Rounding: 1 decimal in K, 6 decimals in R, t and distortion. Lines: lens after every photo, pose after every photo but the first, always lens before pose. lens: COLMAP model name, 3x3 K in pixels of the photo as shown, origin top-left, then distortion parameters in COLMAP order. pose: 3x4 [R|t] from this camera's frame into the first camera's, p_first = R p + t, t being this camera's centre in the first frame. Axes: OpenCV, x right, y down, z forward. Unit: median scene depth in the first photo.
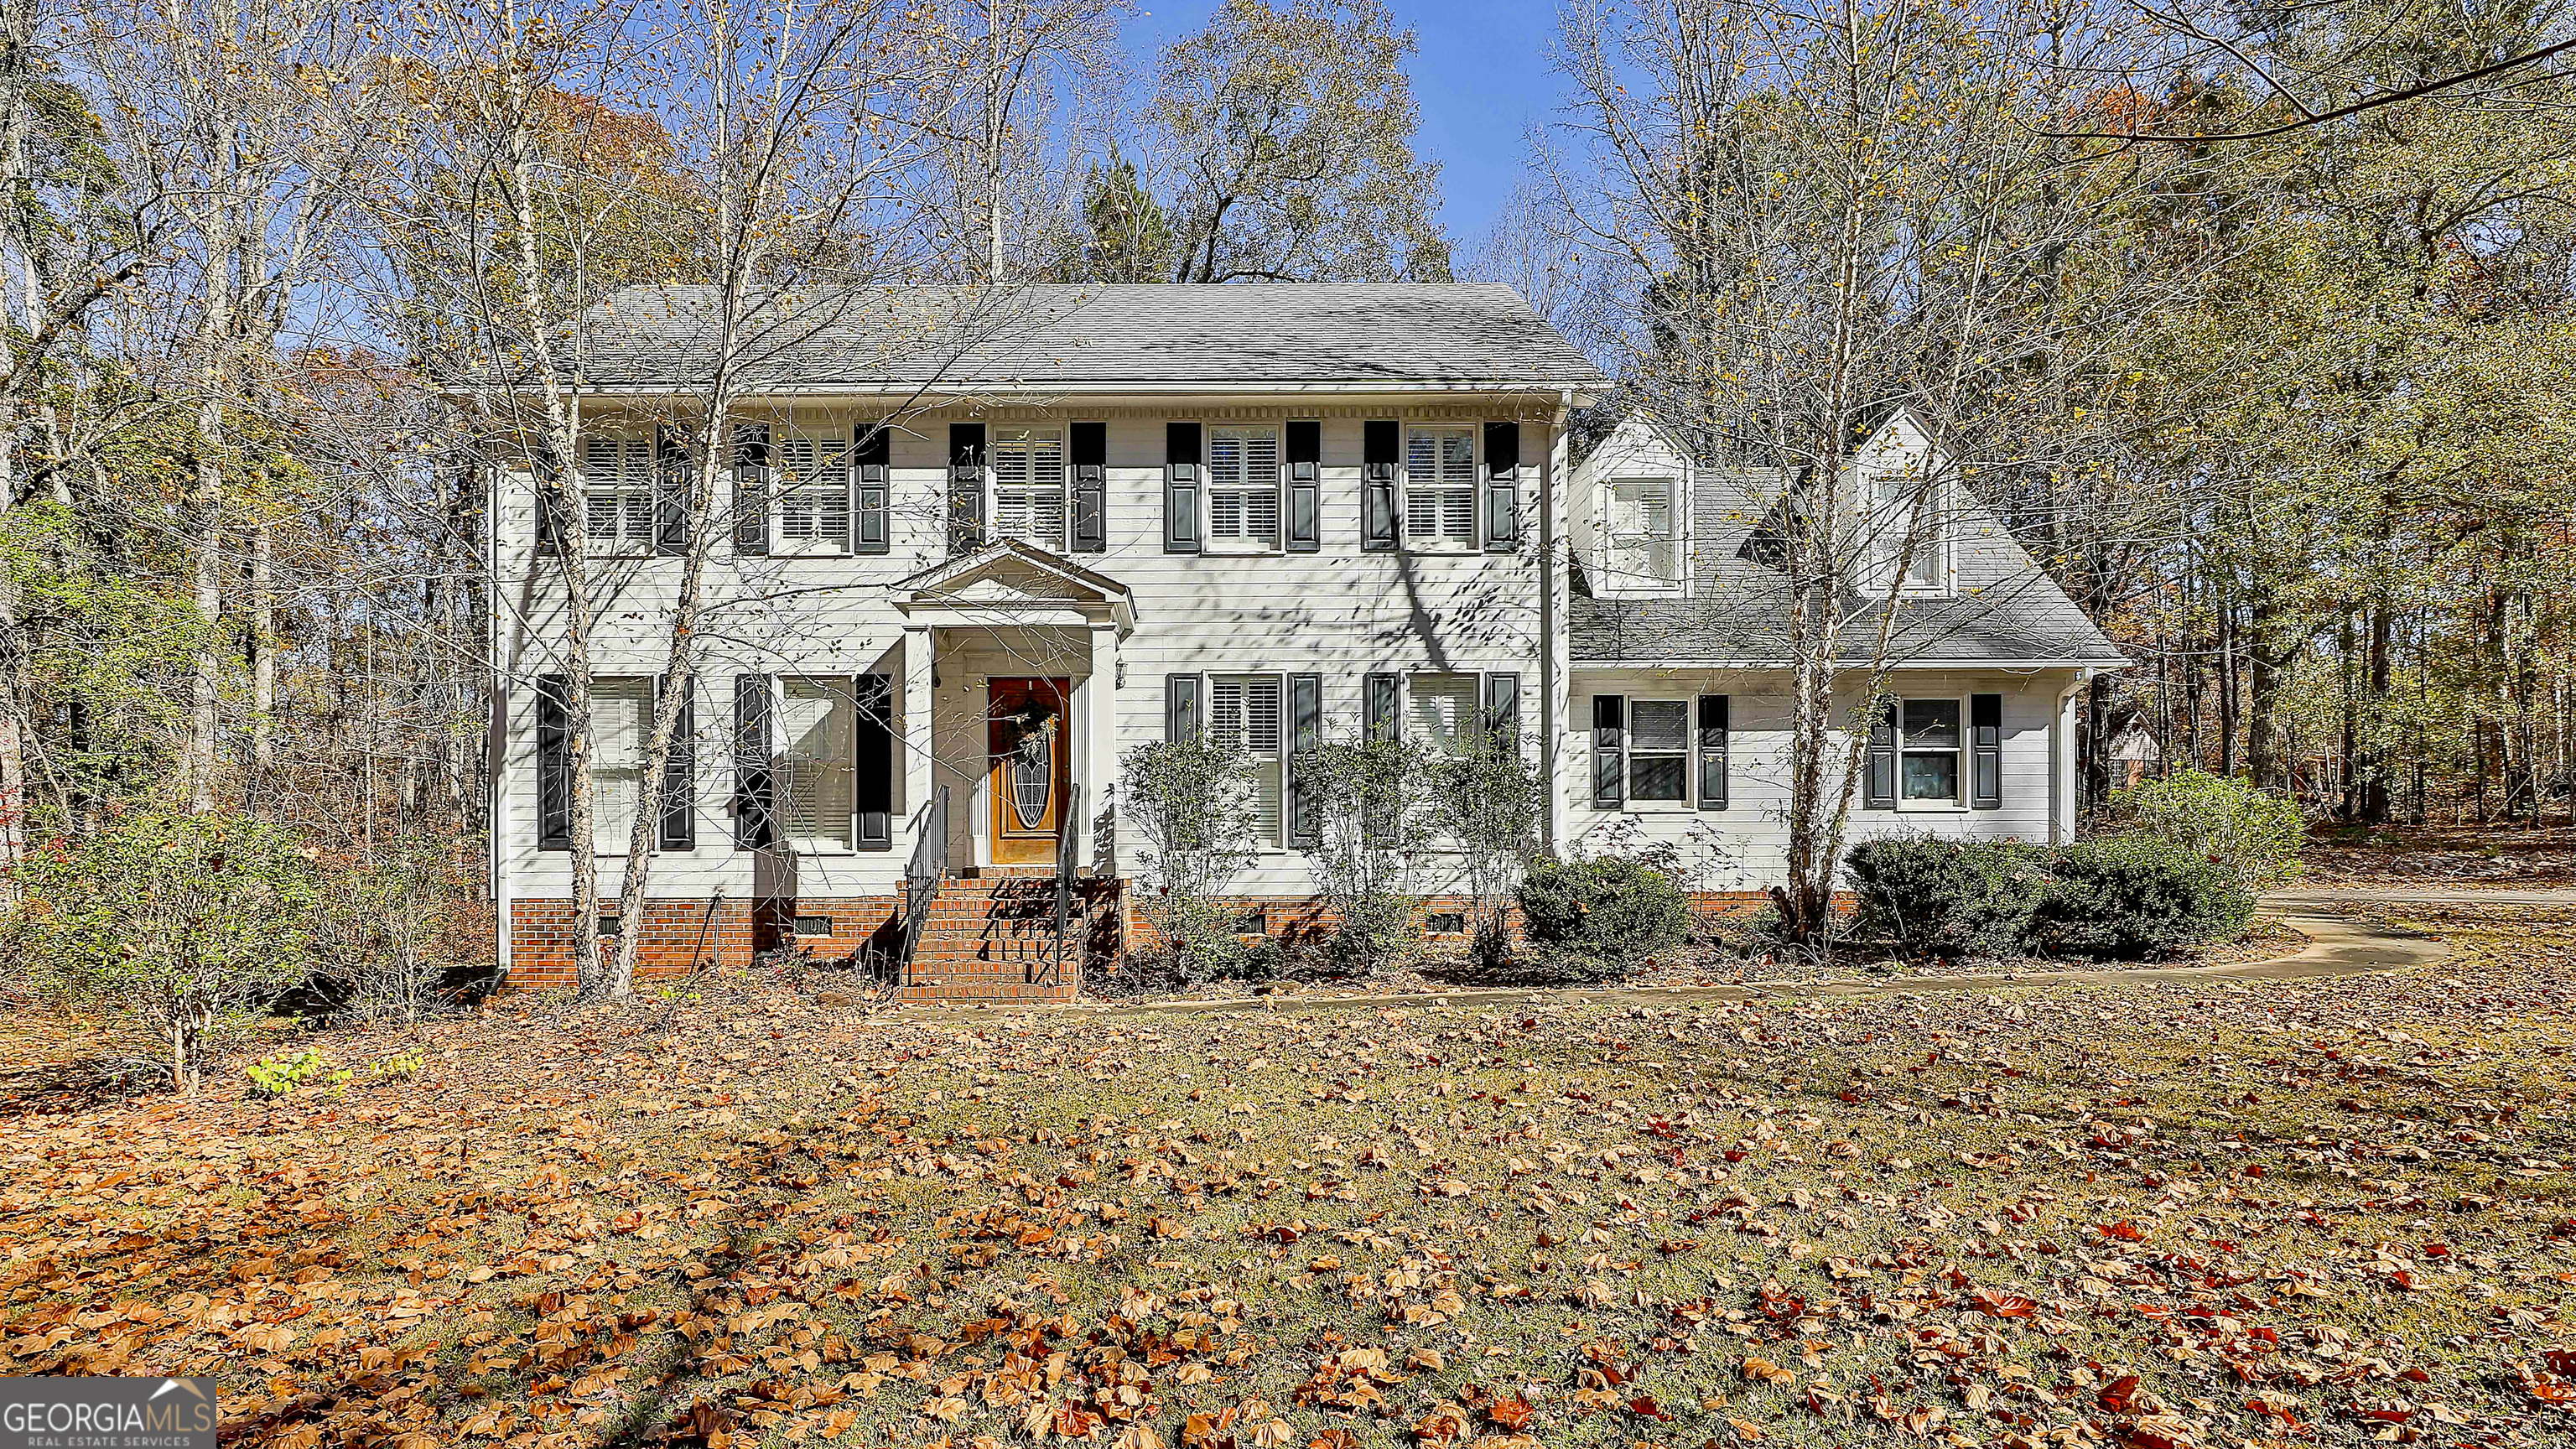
lens RADIAL K [[1433.7, 0, 1188.5], [0, 1433.7, 860.9], [0, 0, 1]] dist [-0.012040, -0.000246]
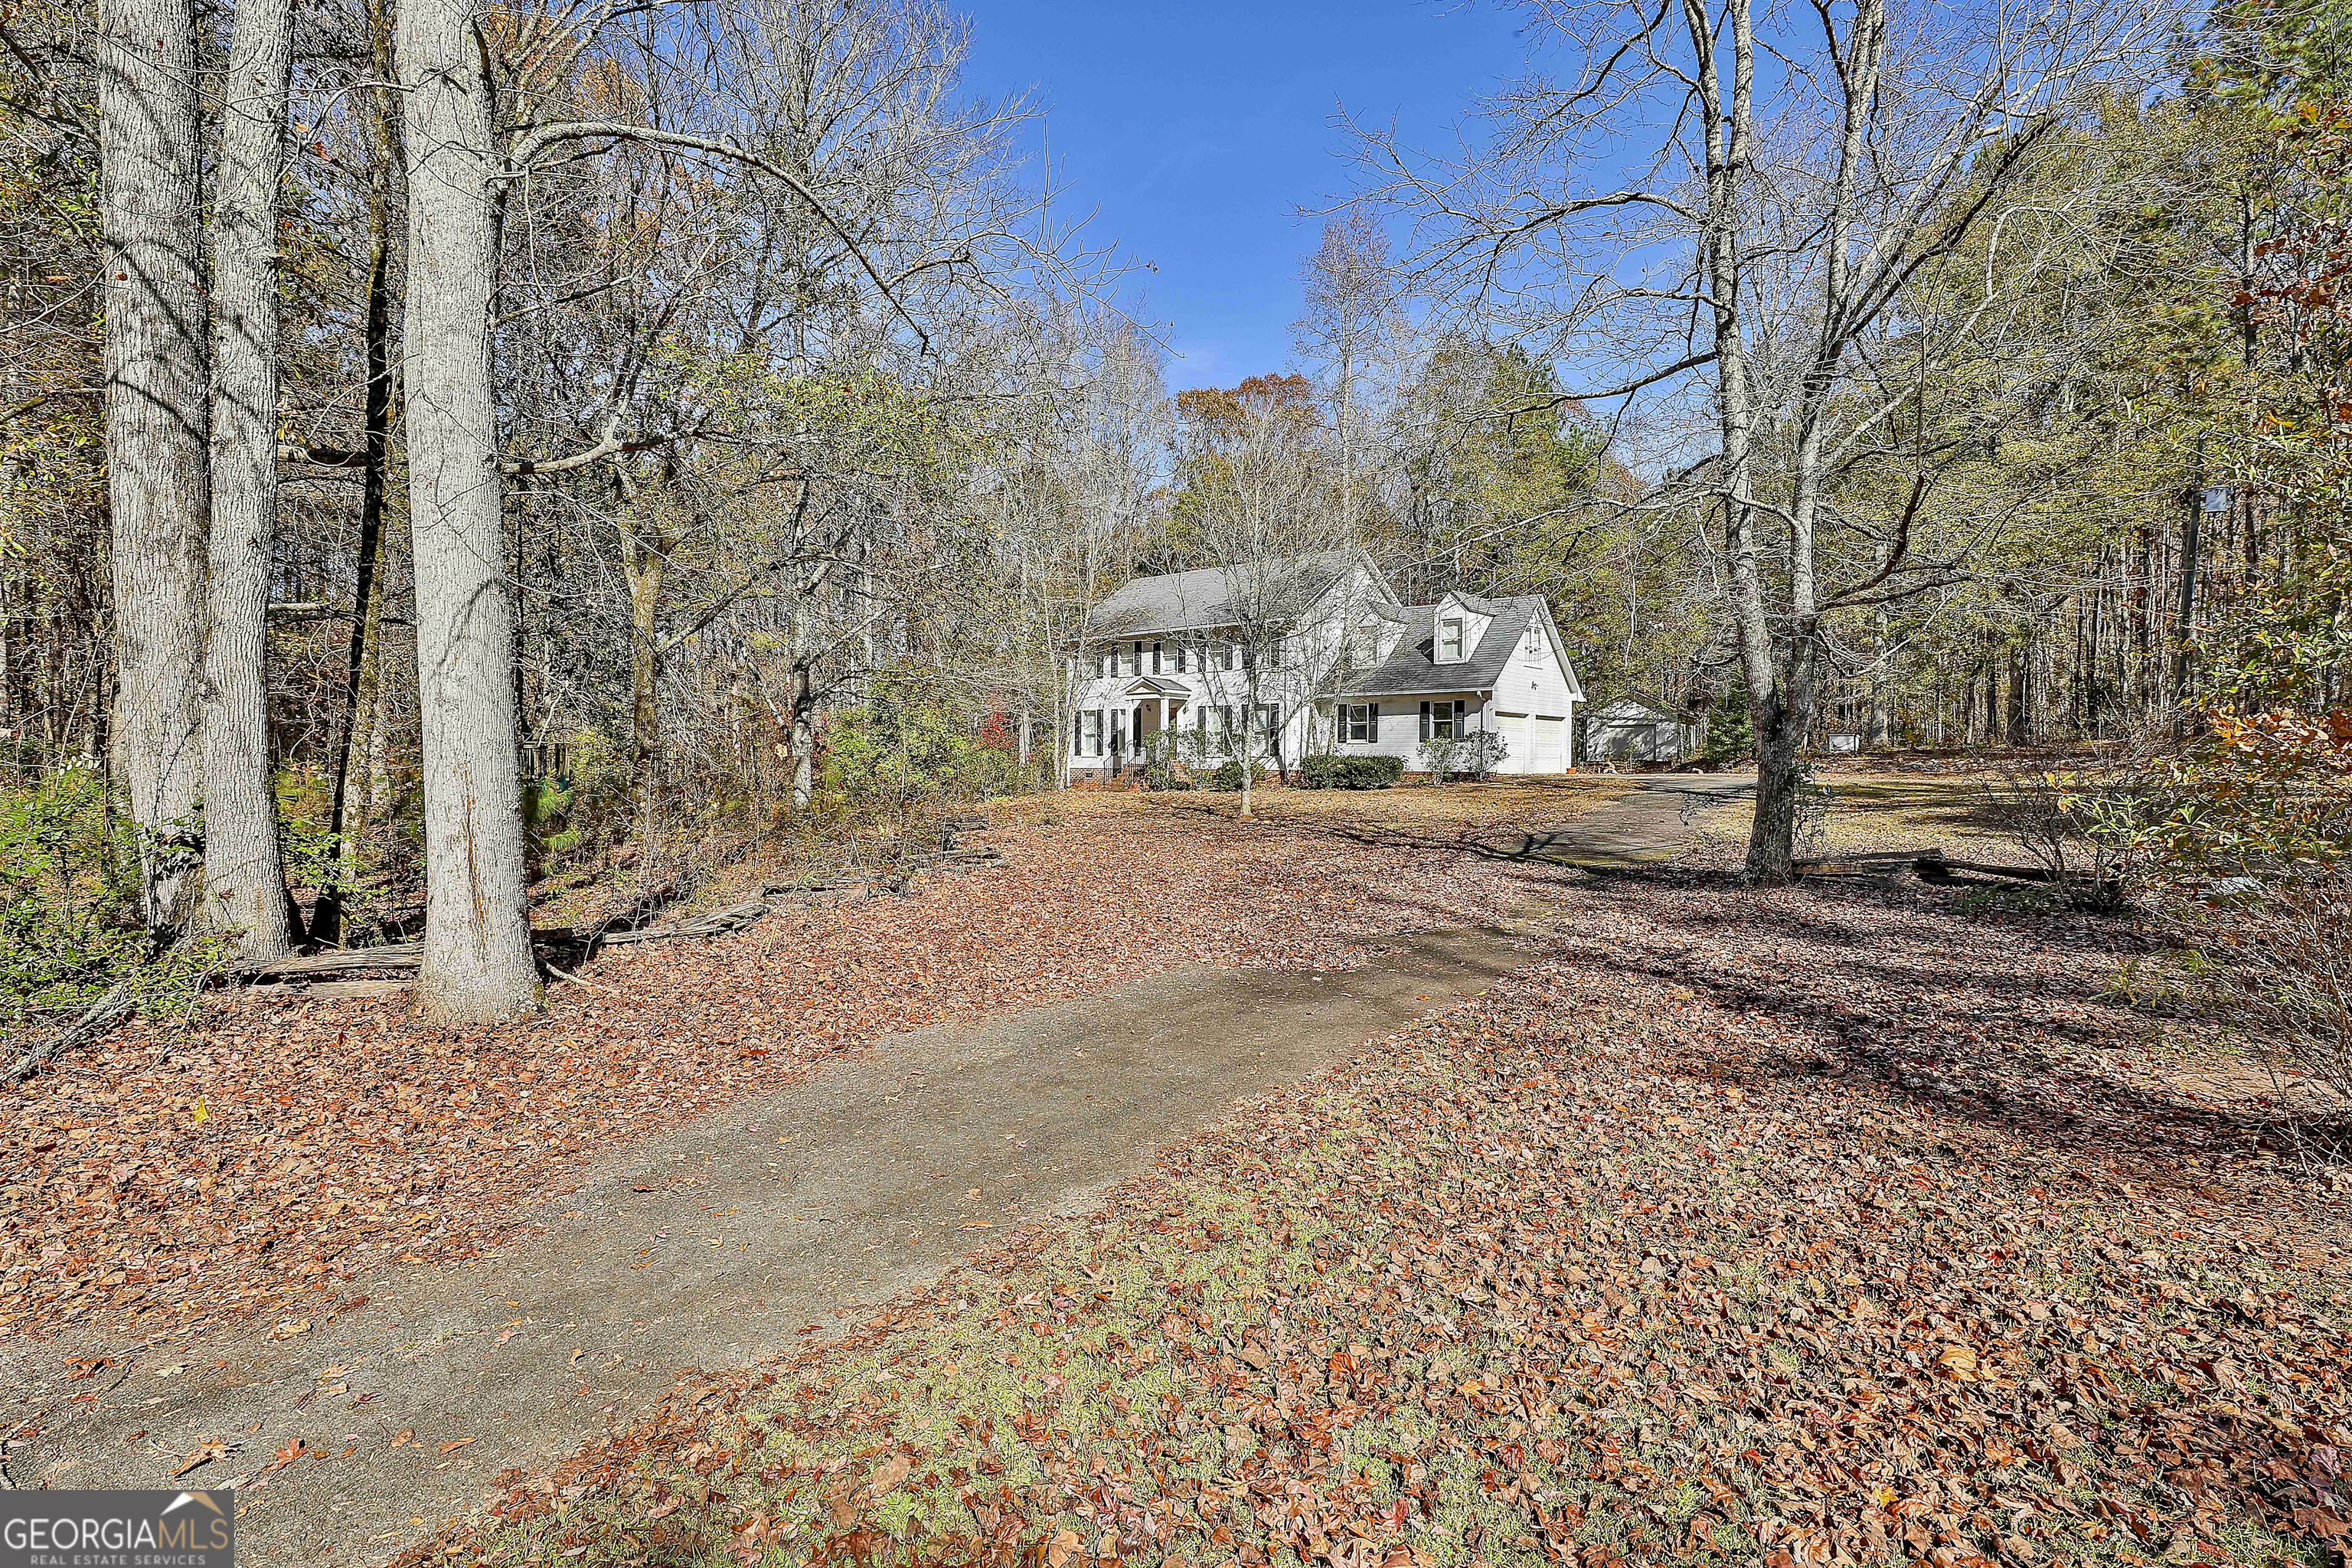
lens RADIAL K [[1139.9, 0, 1177.6], [0, 1139.9, 778.0], [0, 0, 1]] dist [-0.002404, -0.000444]
pose [[0.749661, 0.016349, -0.661620, 1.813062], [-0.002316, 0.999754, 0.022080, -0.016024], [0.661818, -0.015020, 0.749514, -1.147235]]
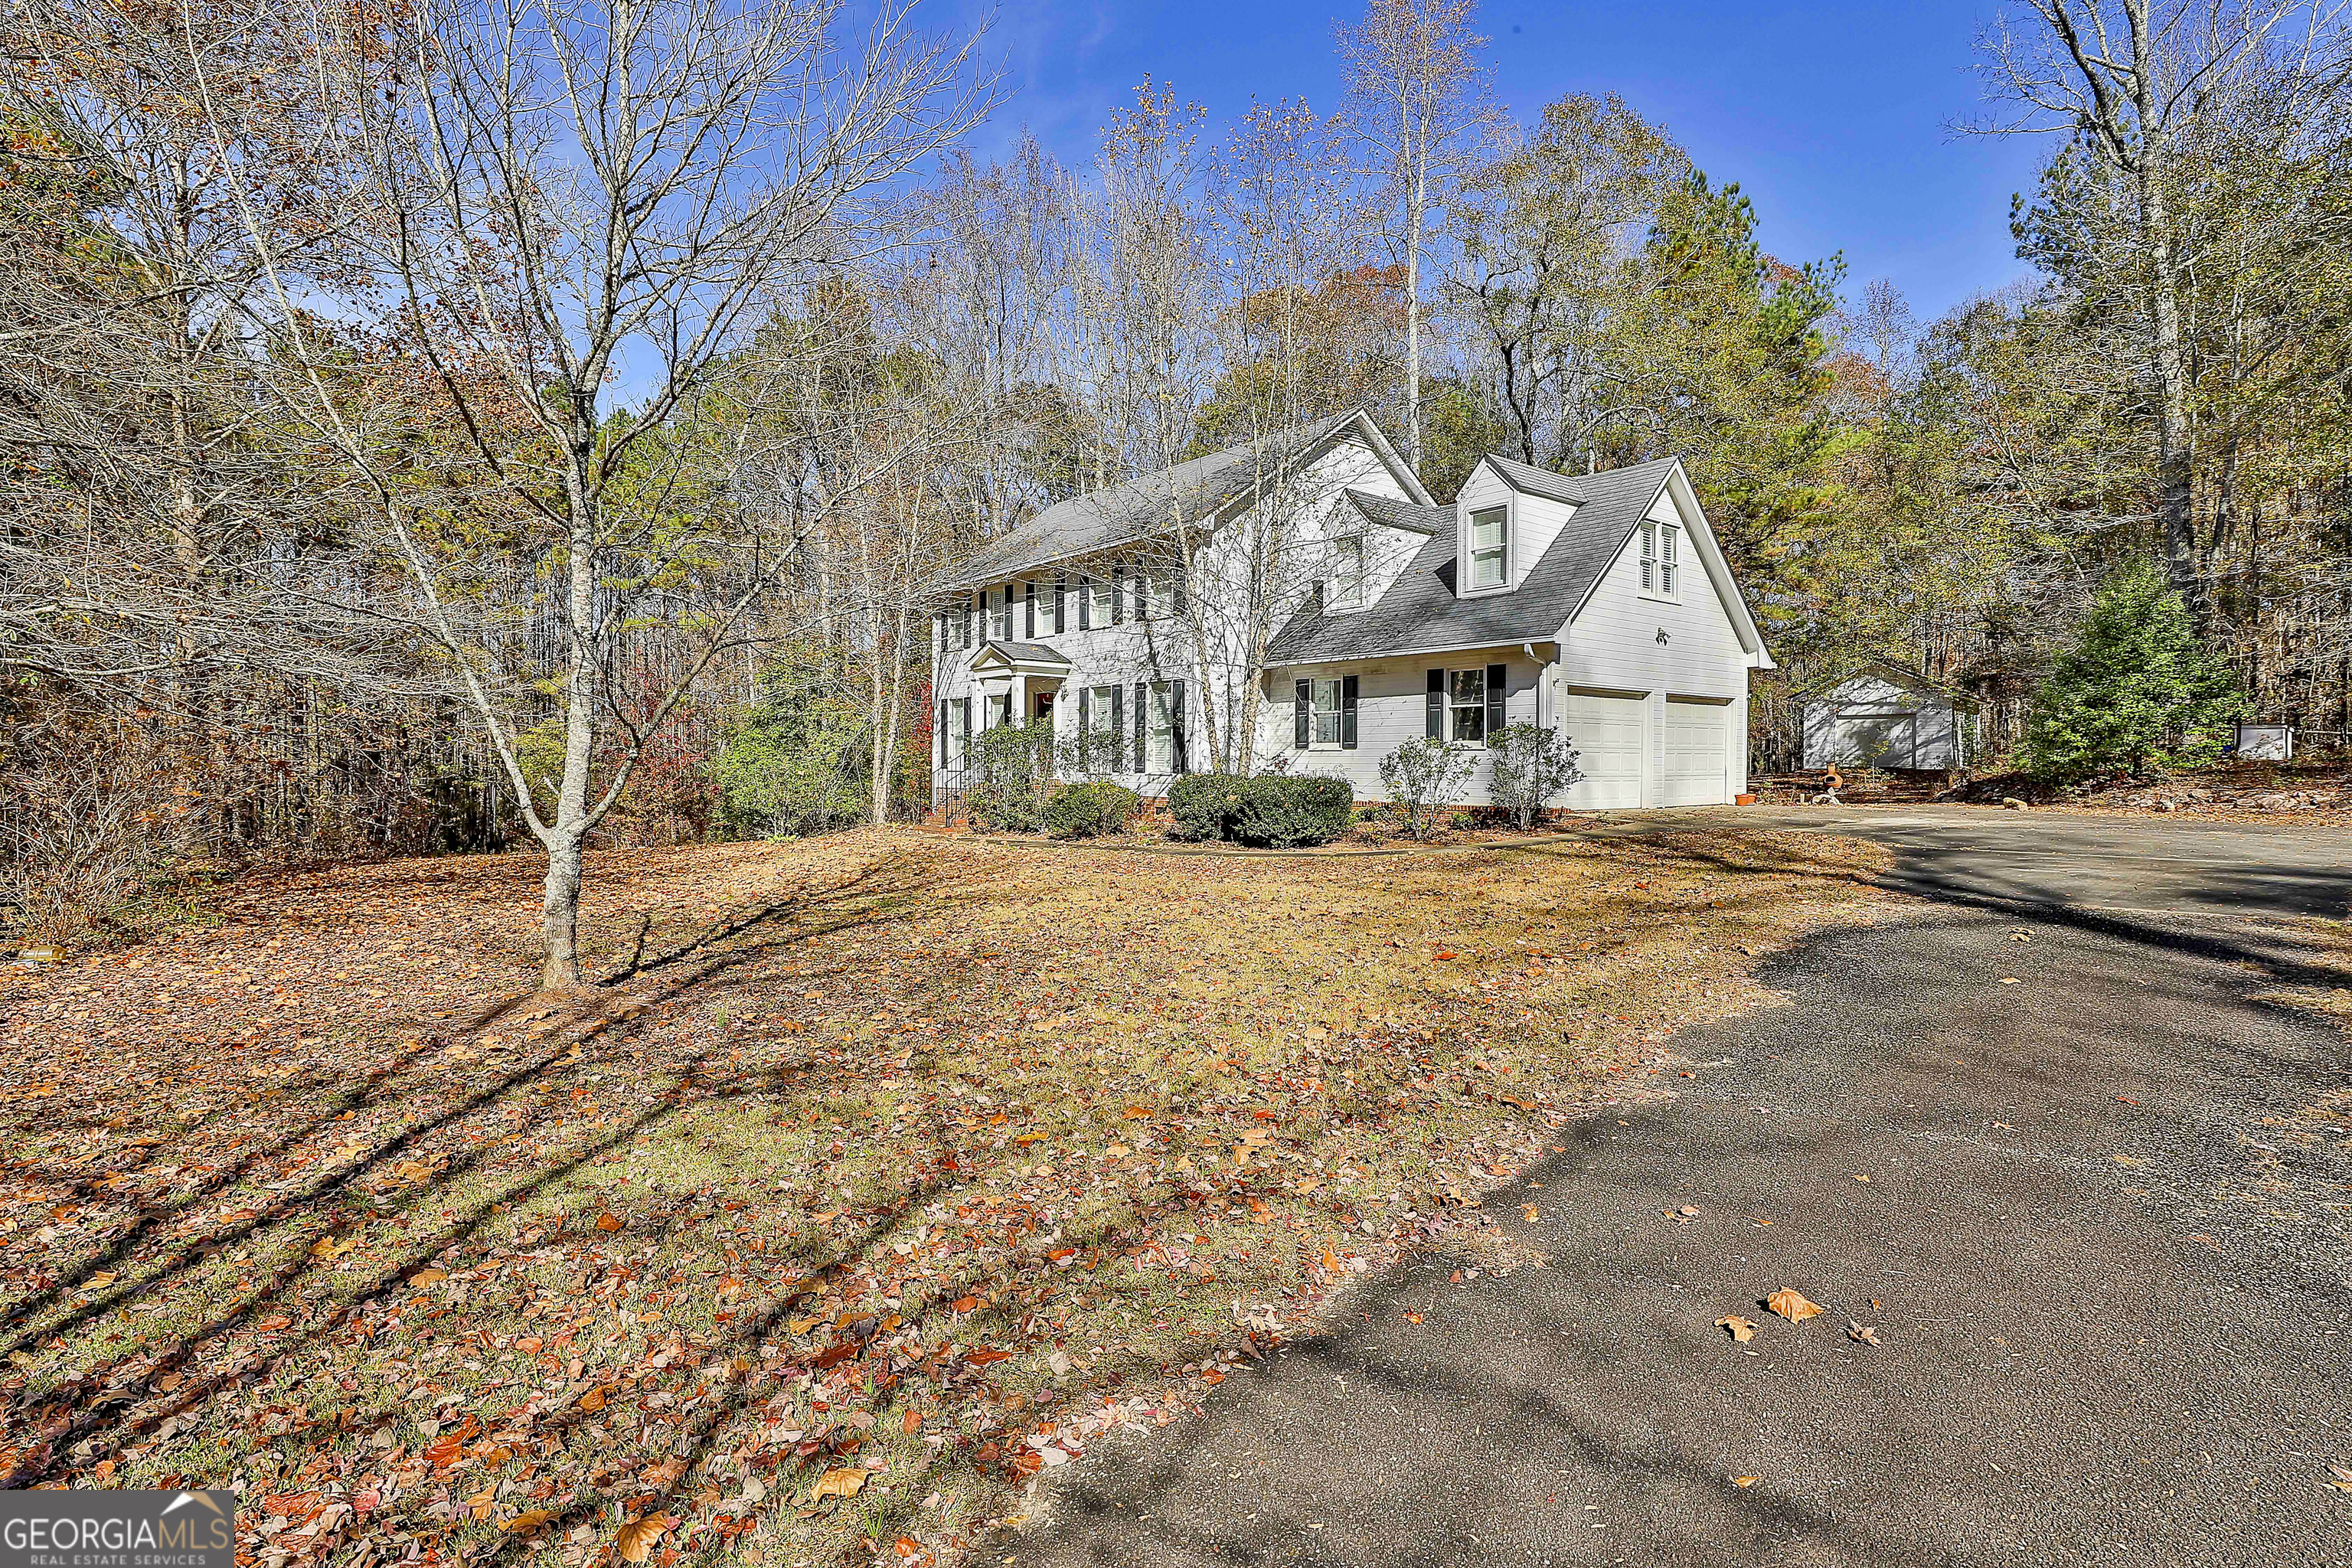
lens RADIAL K [[1139.9, 0, 1183.4], [0, 1139.9, 769.0], [0, 0, 1]] dist [-0.002404, -0.000444]
pose [[0.624036, 0.010918, -0.781319, 1.394718], [0.002008, 0.999877, 0.015576, -0.037449], [0.781393, -0.011289, 0.623937, 0.069113]]
